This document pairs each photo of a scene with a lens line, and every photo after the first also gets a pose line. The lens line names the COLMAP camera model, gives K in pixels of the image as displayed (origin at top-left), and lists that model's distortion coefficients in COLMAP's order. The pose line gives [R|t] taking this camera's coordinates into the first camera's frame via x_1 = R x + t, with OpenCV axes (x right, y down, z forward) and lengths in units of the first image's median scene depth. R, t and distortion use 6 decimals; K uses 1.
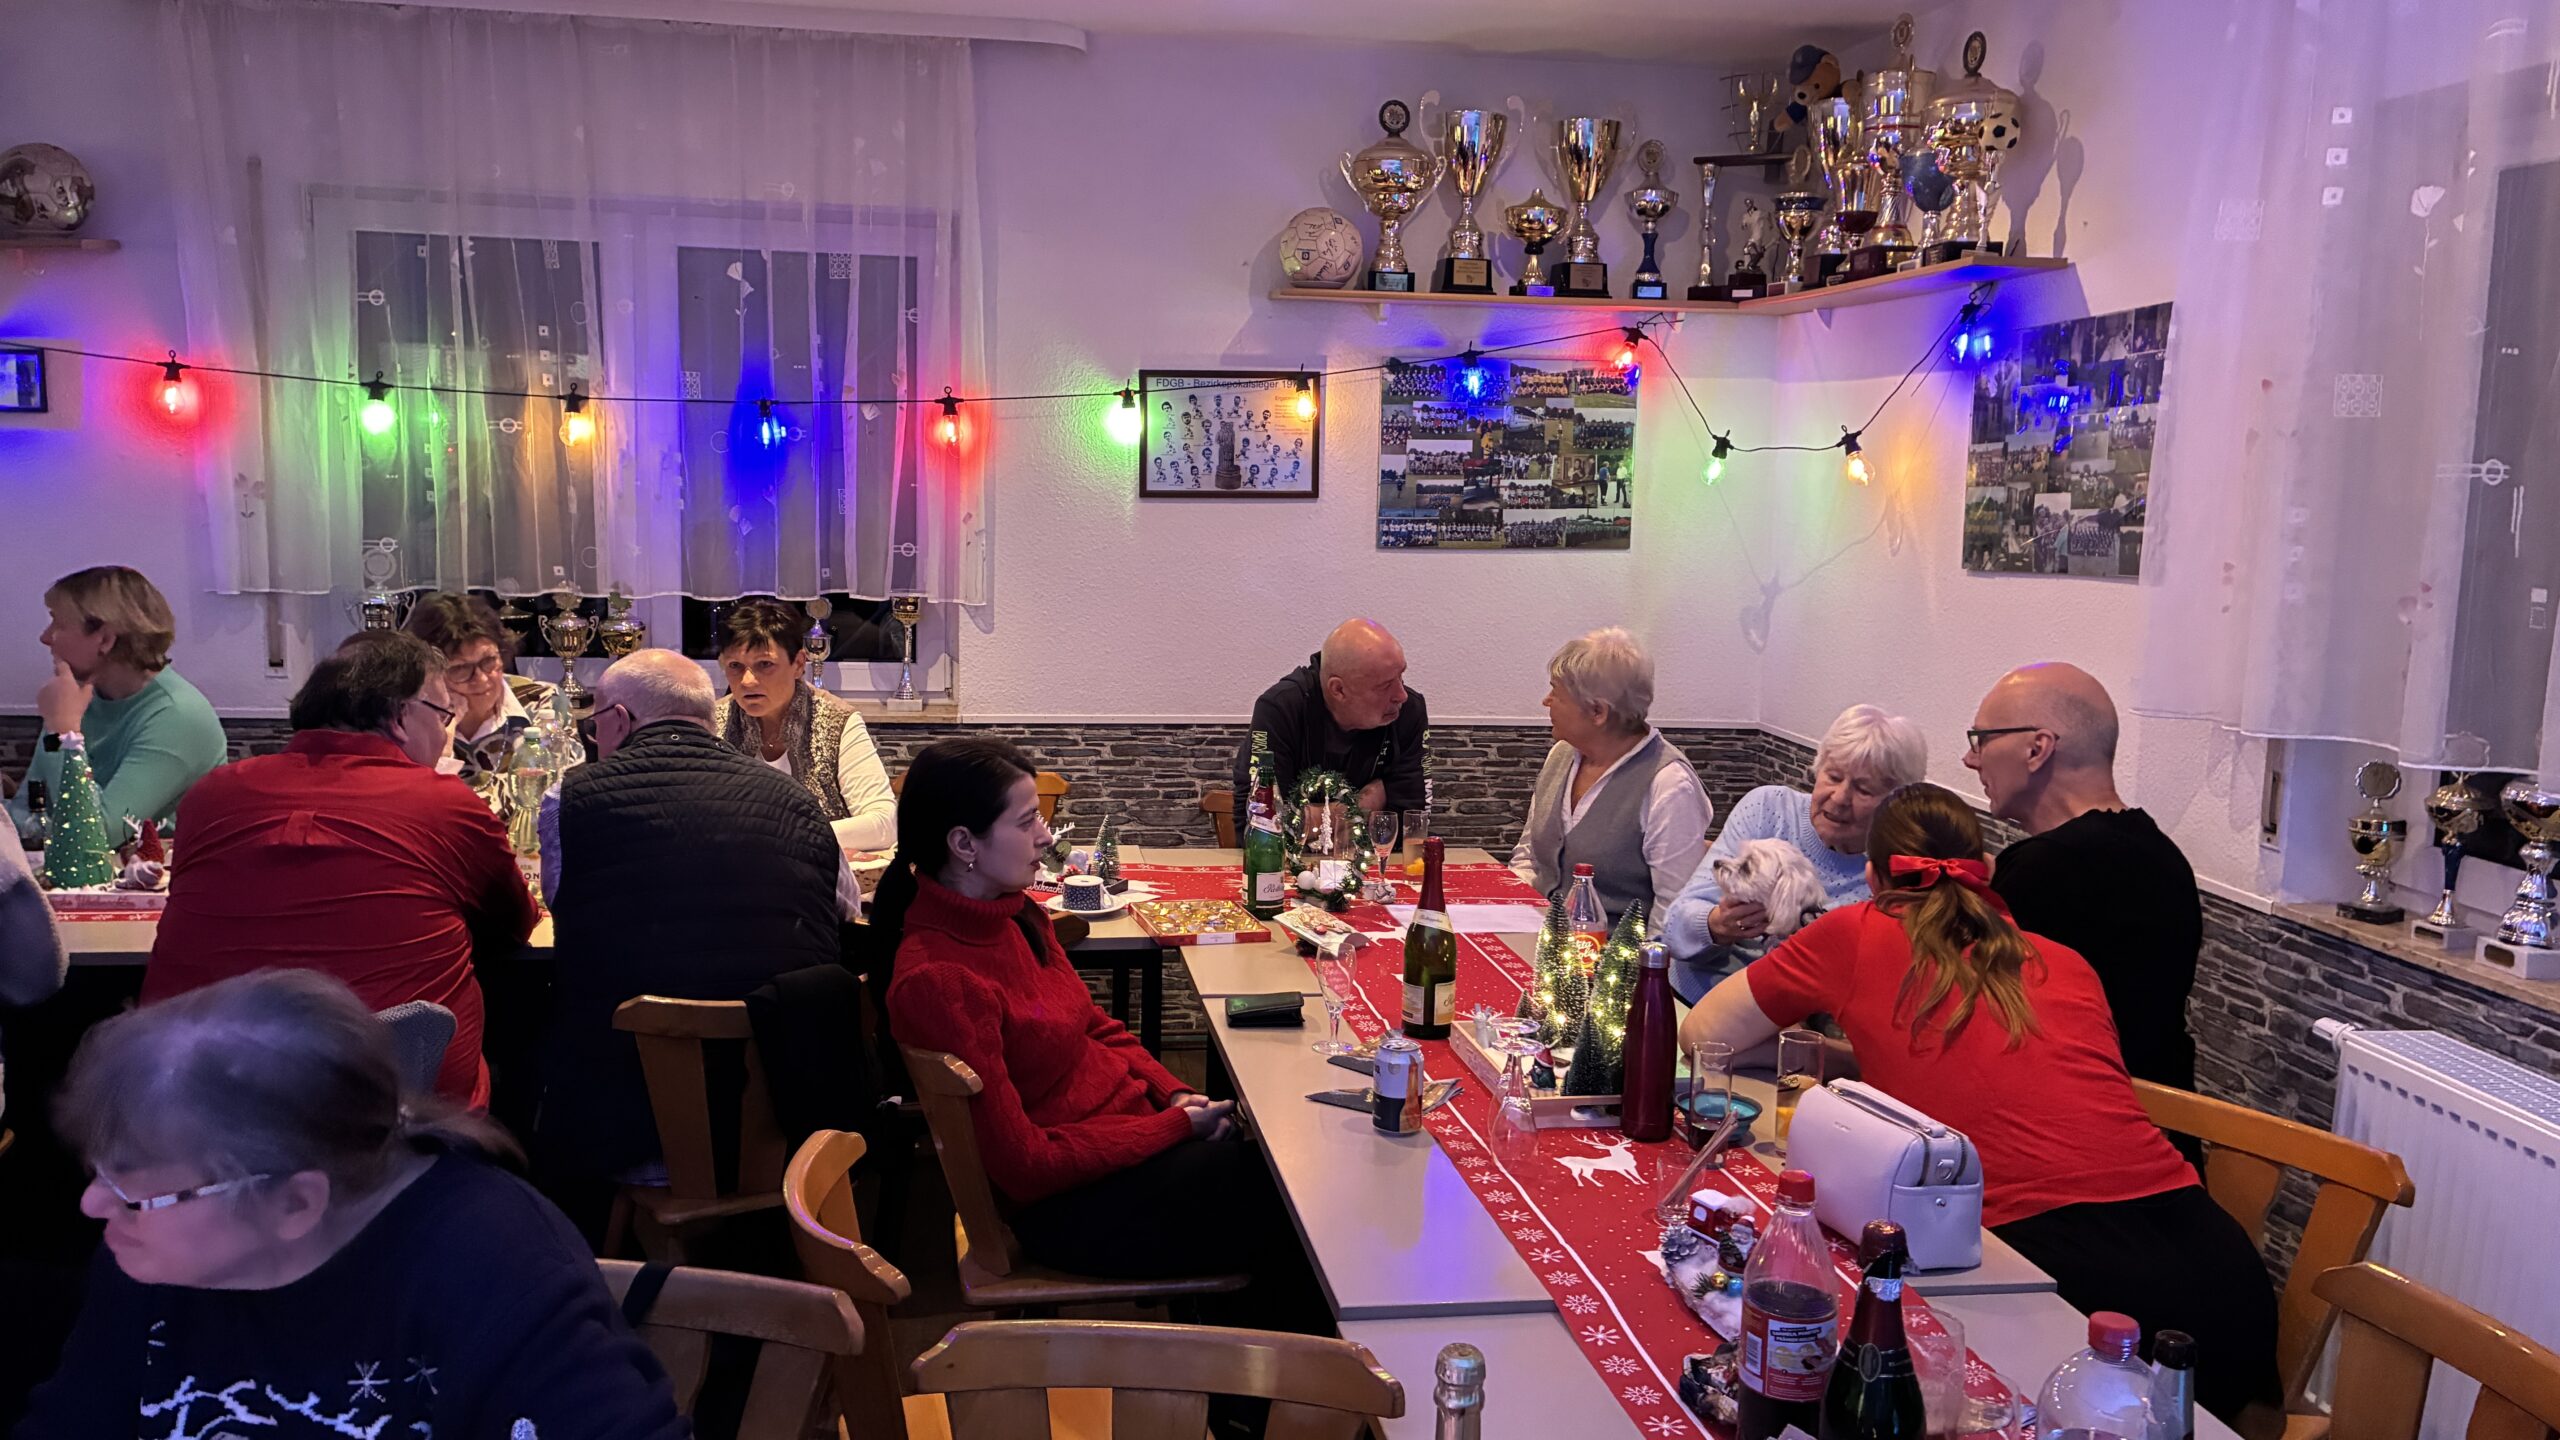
lens RADIAL K [[1954.2, 0, 1245.6], [0, 1954.2, 684.8], [0, 0, 1]] dist [0.060561, -0.056579]
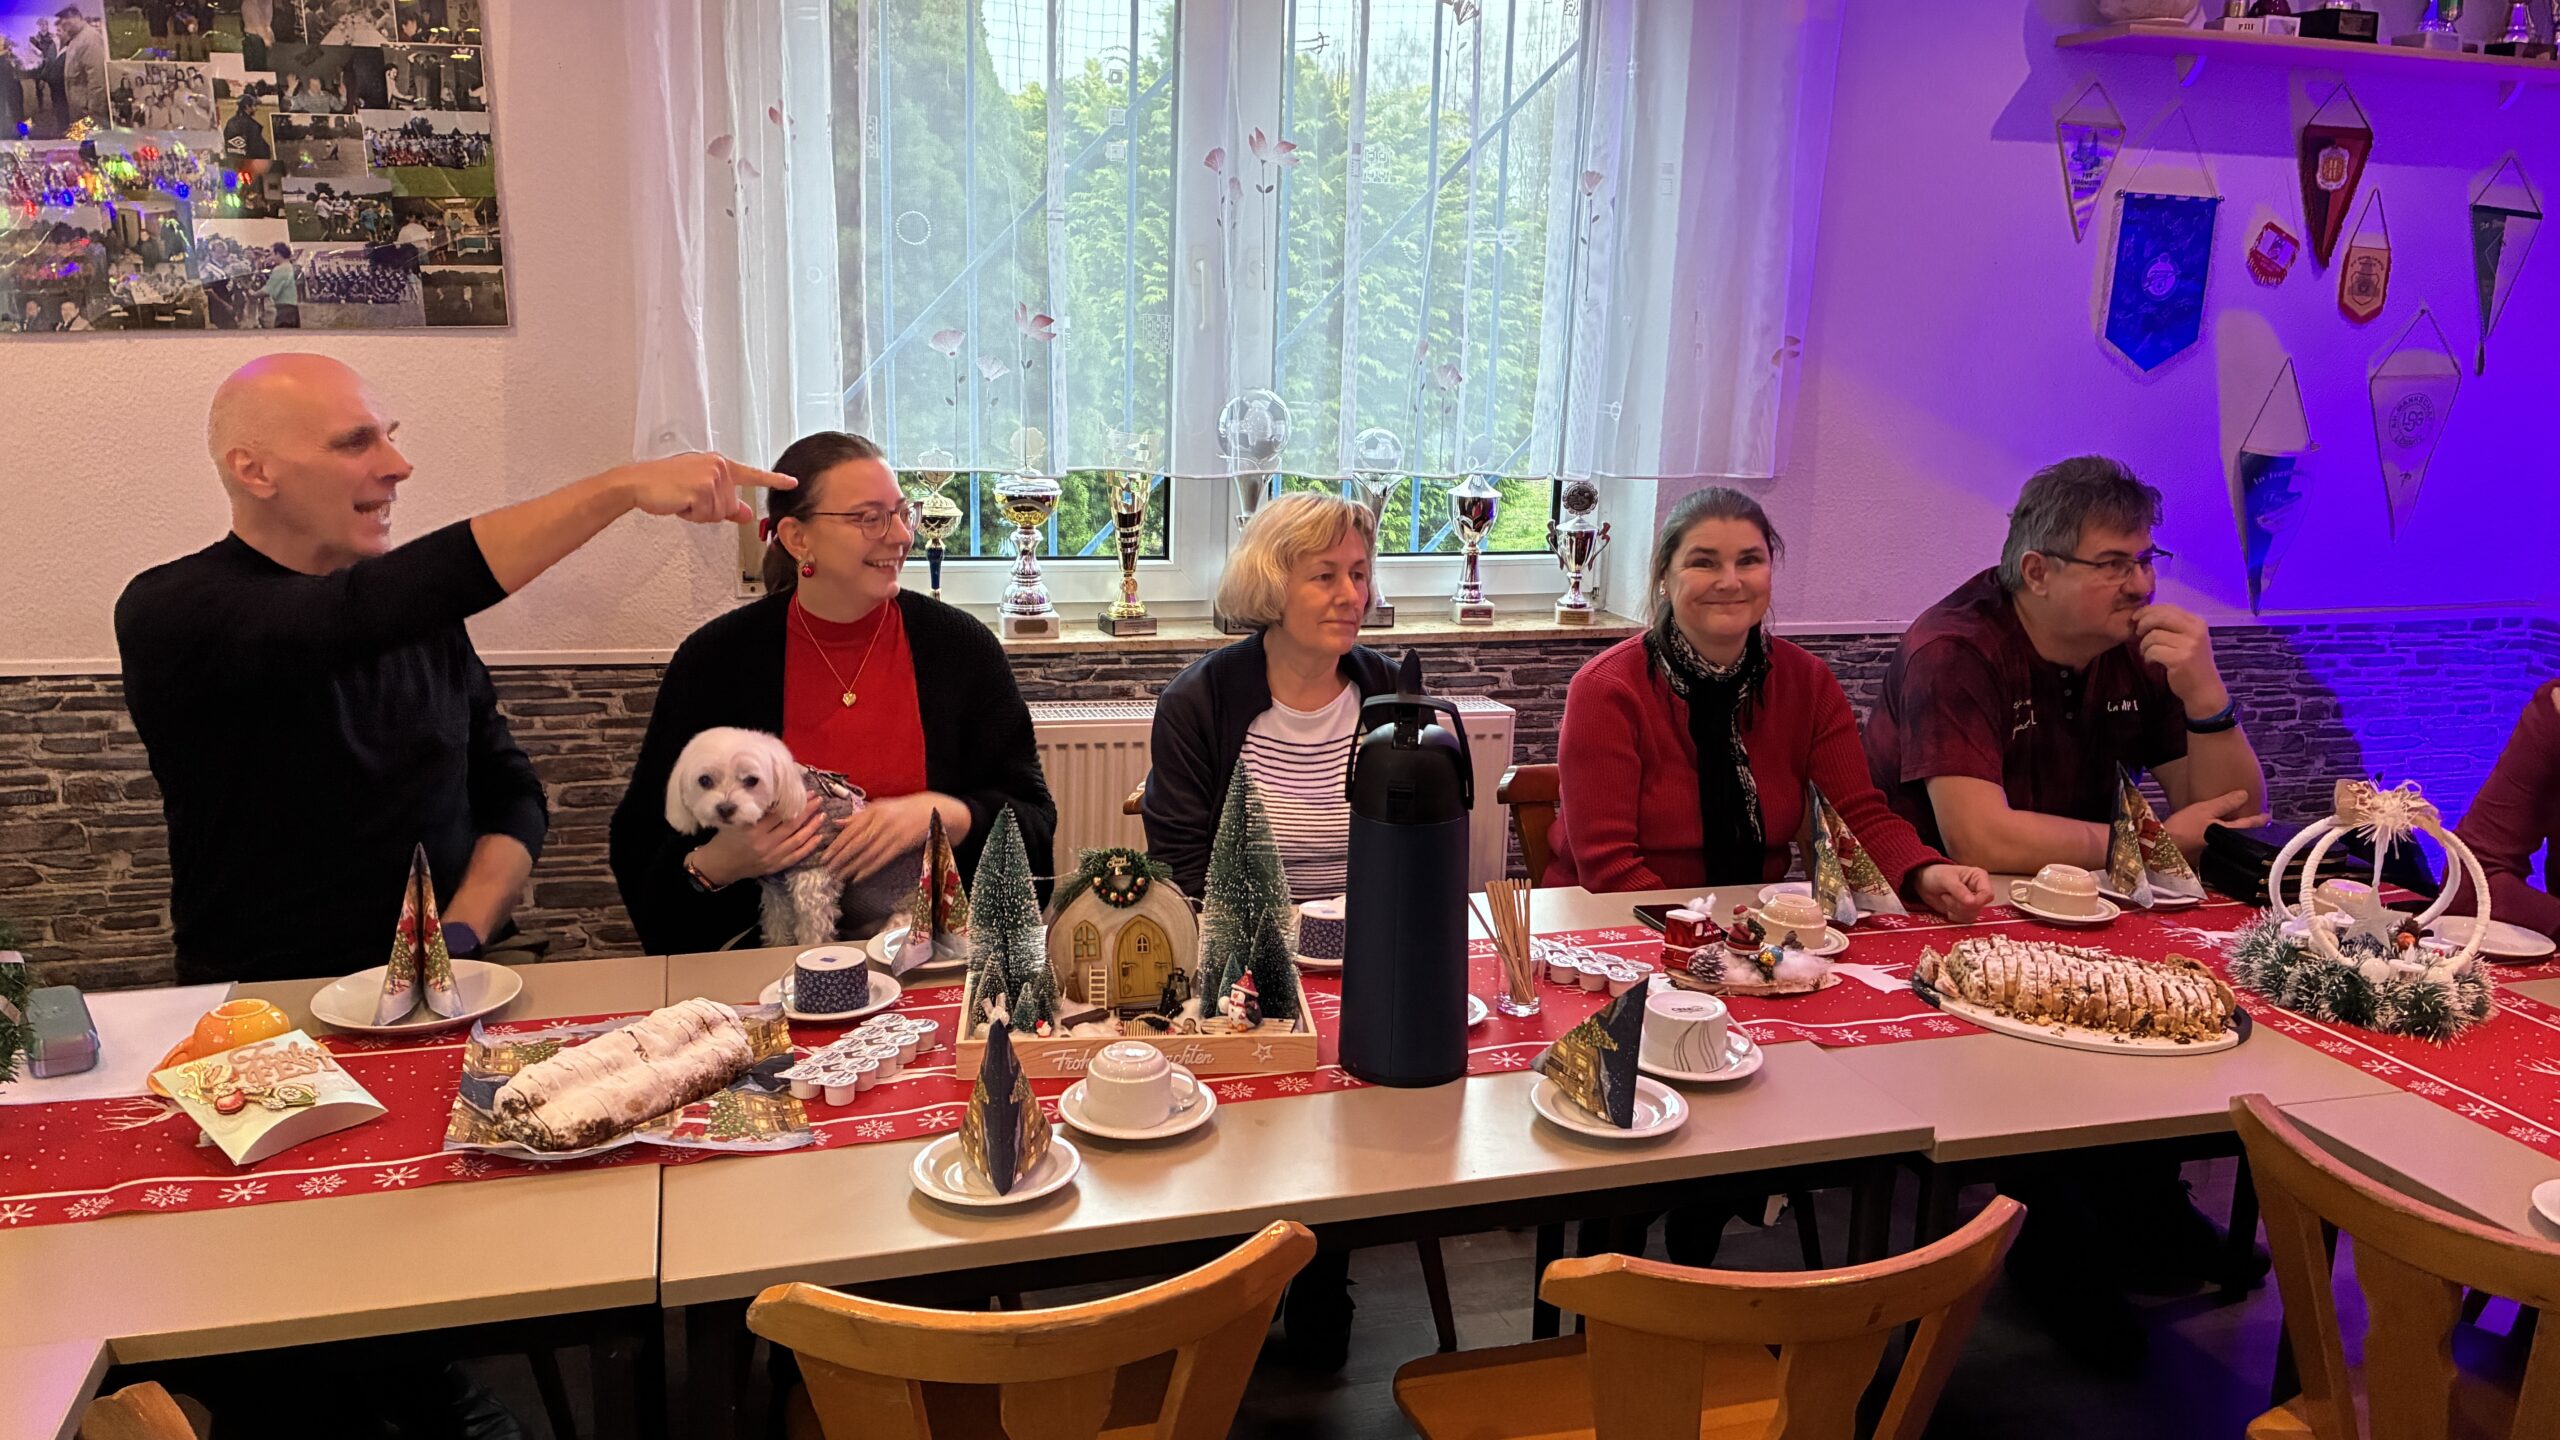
lens RADIAL K [[1928.0, 0, 1276.7], [0, 1928.0, 707.0], [0, 0, 1]] dist [0.063415, -0.077441]
pose [[-0.143599, -0.236806, 0.960886, -0.366579], [0.080706, 0.964913, 0.249859, -0.067500], [-0.986340, 0.113429, -0.119449, 0.678188]]
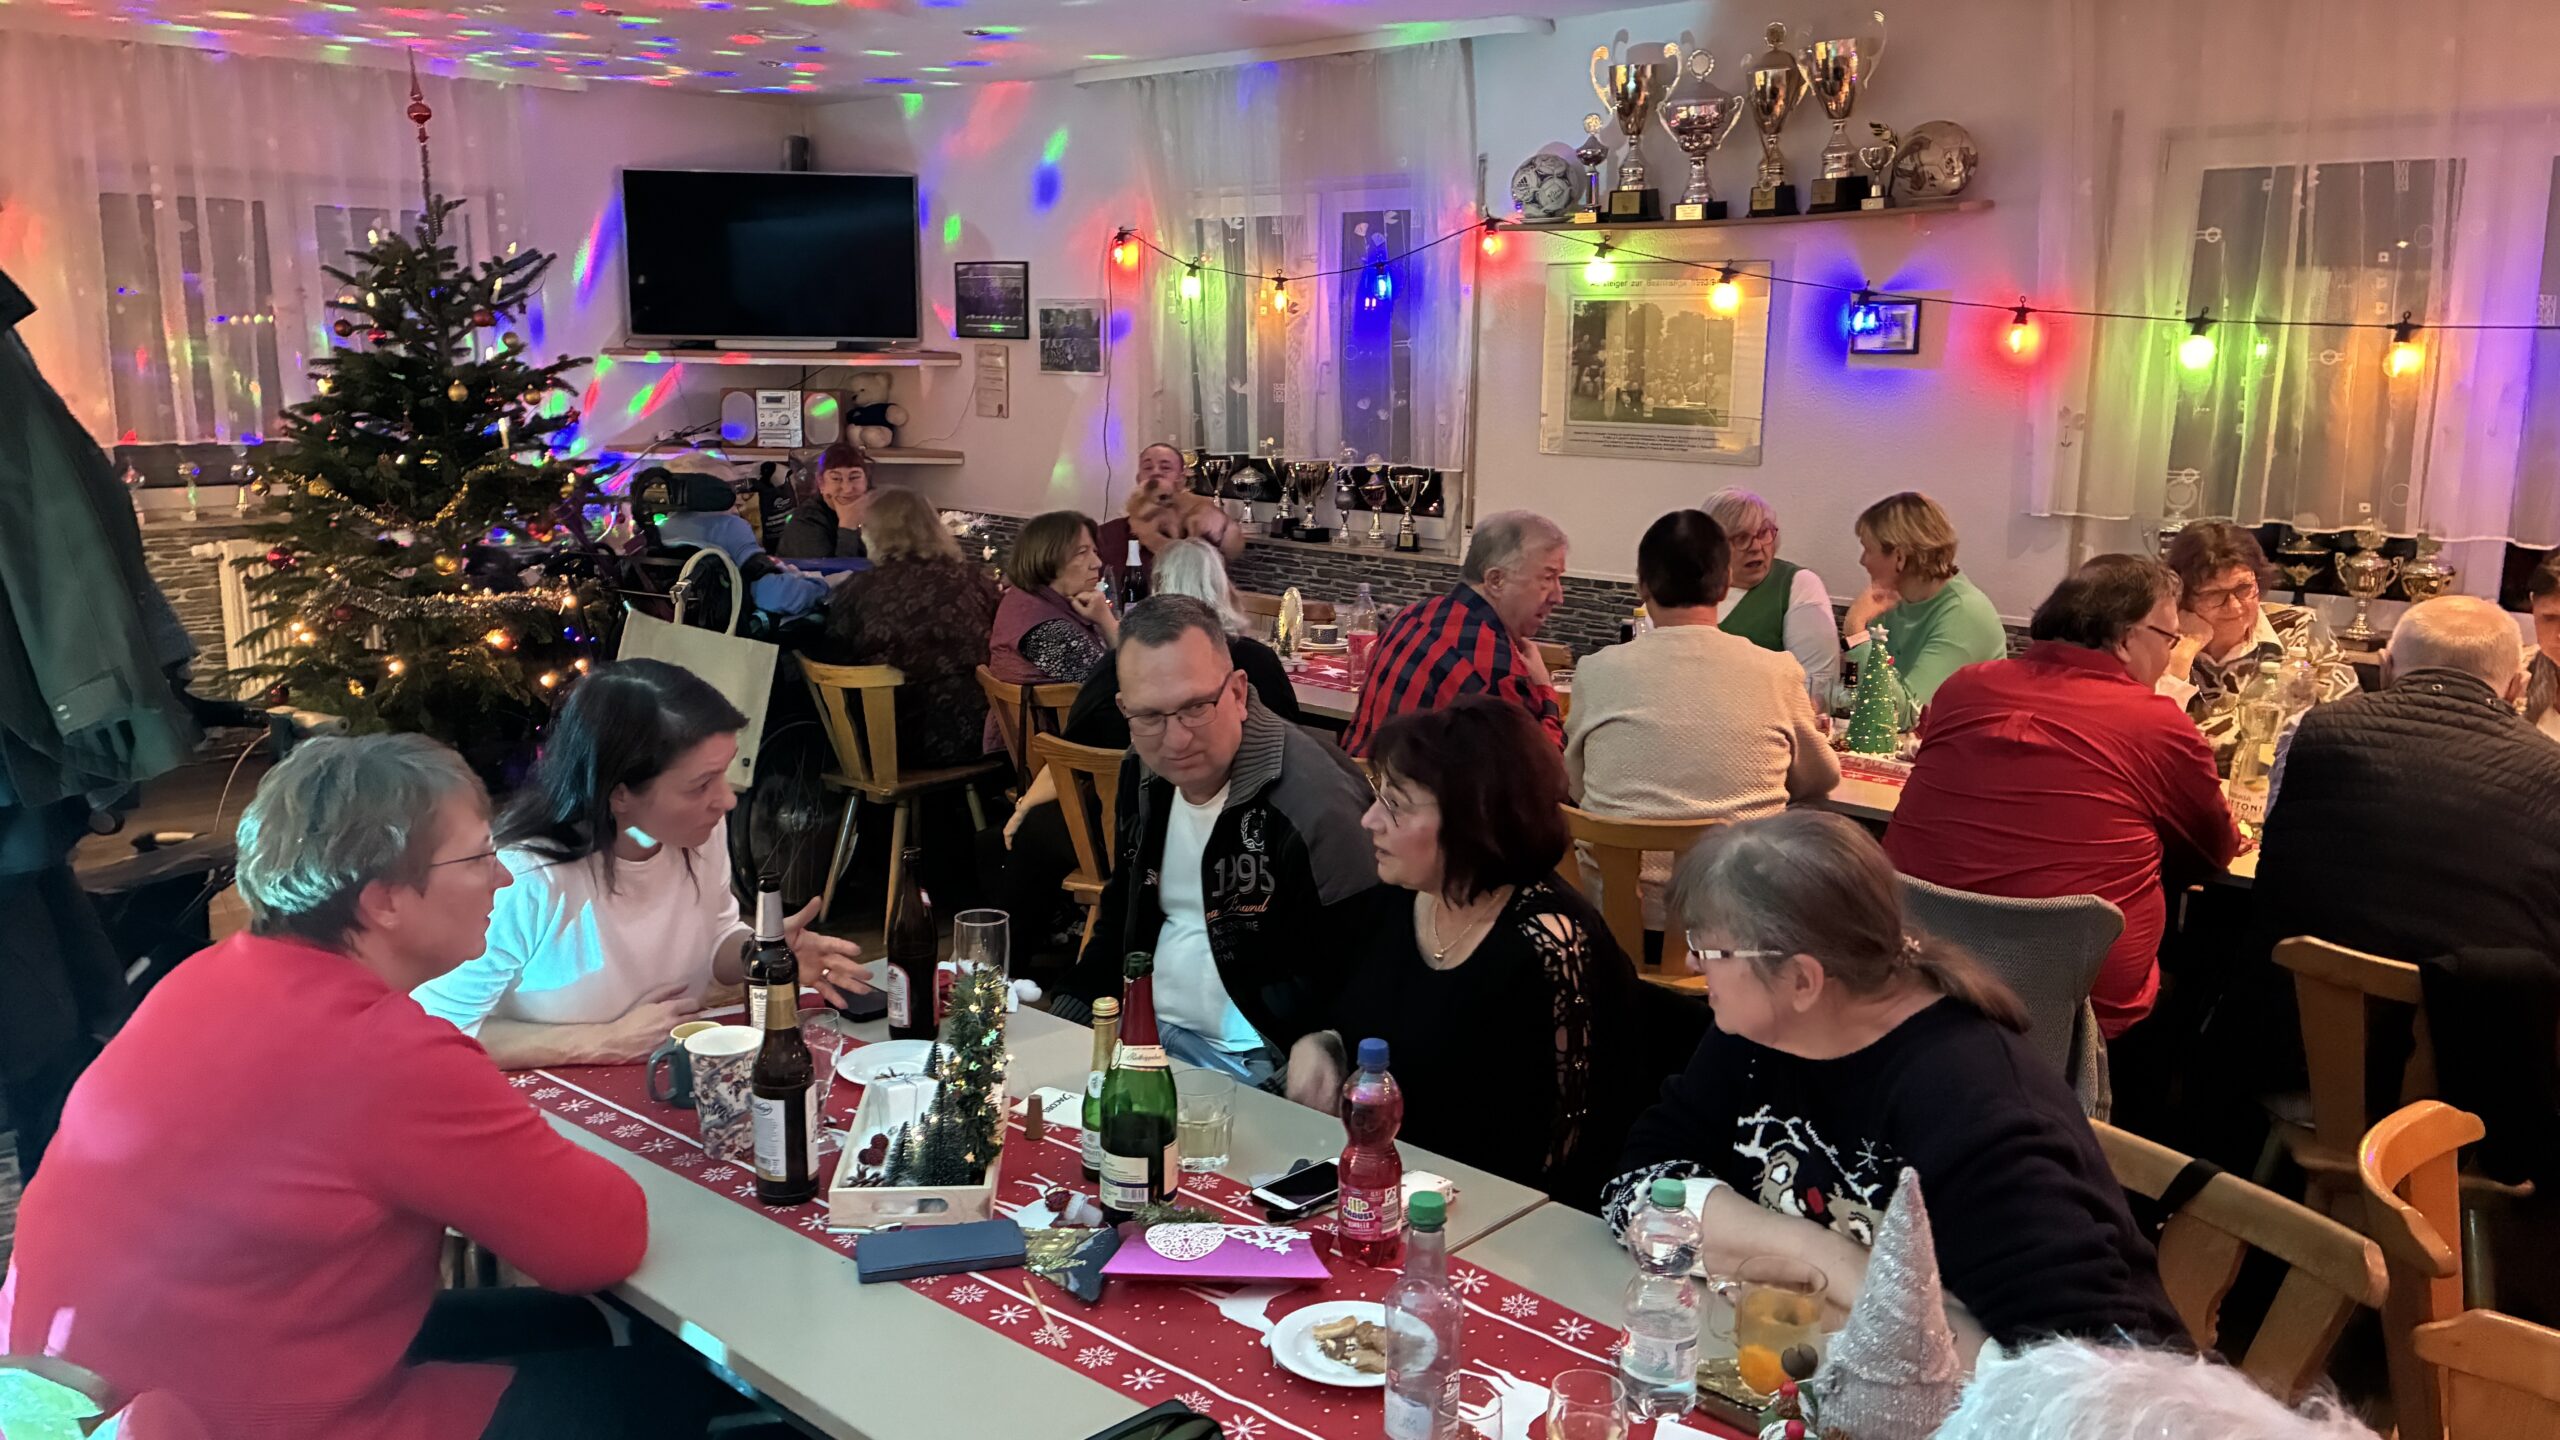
lens RADIAL K [[1940.1, 0, 1265.7], [0, 1940.1, 716.3], [0, 0, 1]] dist [0.032502, -0.007609]
pose [[0.626258, 0.130867, -0.768553, 0.078710], [-0.088017, 0.991376, 0.097088, -0.002755], [0.774631, 0.006844, 0.632376, -0.032339]]
